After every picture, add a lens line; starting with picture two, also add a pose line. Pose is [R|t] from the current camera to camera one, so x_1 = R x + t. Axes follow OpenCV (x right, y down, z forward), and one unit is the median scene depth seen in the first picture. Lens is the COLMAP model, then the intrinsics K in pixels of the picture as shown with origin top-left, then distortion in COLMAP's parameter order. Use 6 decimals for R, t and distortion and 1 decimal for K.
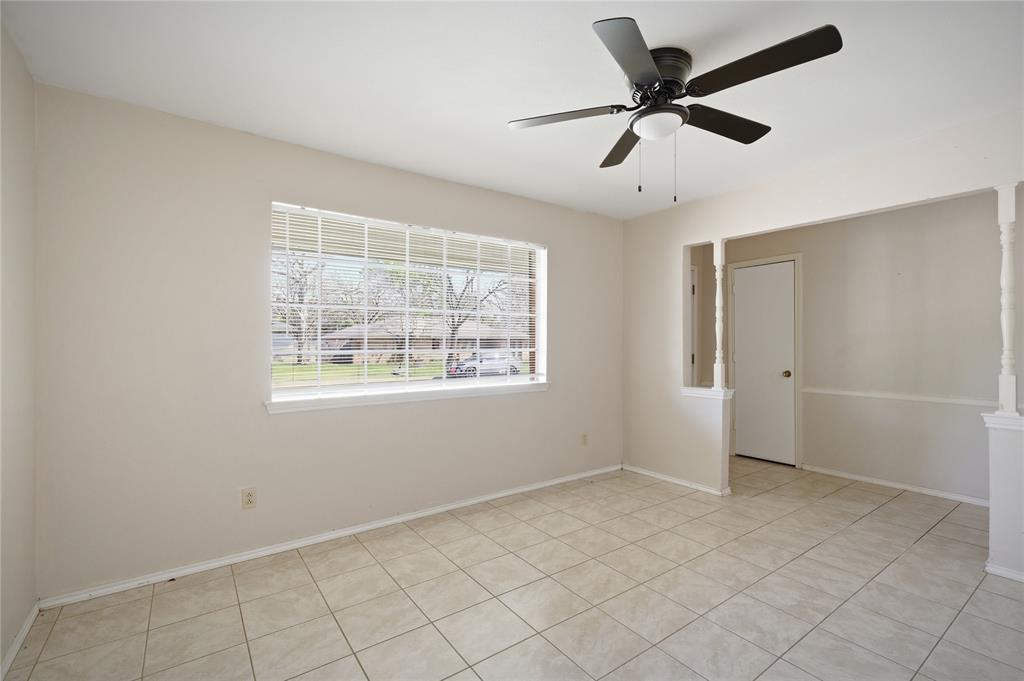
lens RADIAL K [[457.9, 0, 512.9], [0, 457.9, 342.2], [0, 0, 1]] dist [-0.001312, 0.001614]
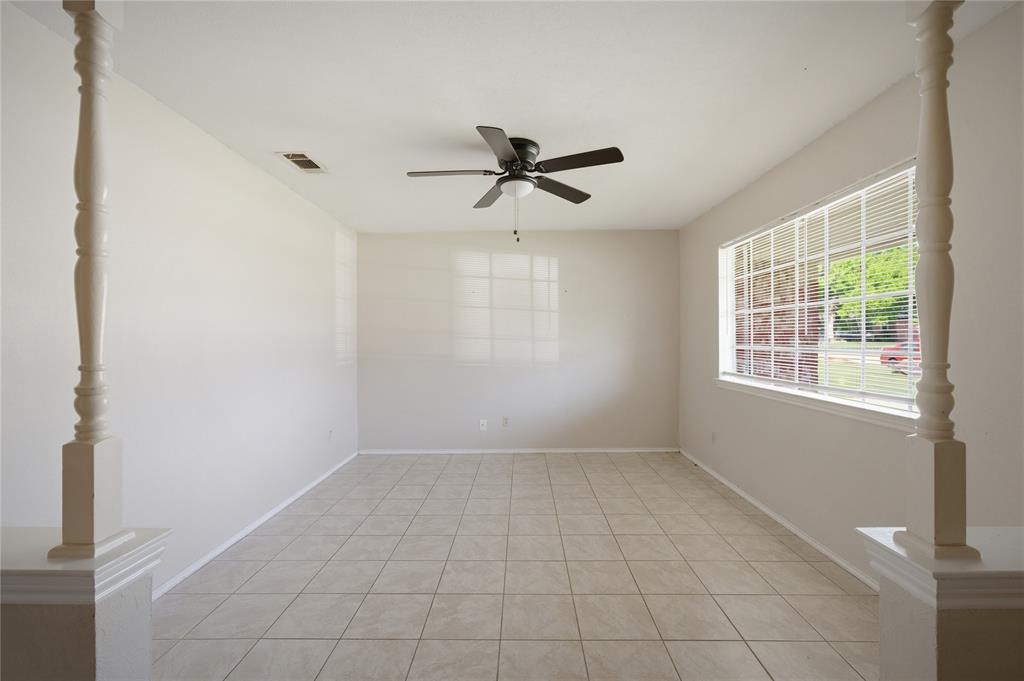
lens RADIAL K [[457.9, 0, 511.5], [0, 457.9, 338.5], [0, 0, 1]] dist [-0.001312, 0.001614]
pose [[-0.605773, 0.003287, -0.795631, 1.152448], [0.005722, 0.999984, -0.000226, -0.004755], [0.795617, -0.004690, -0.605782, 1.465448]]
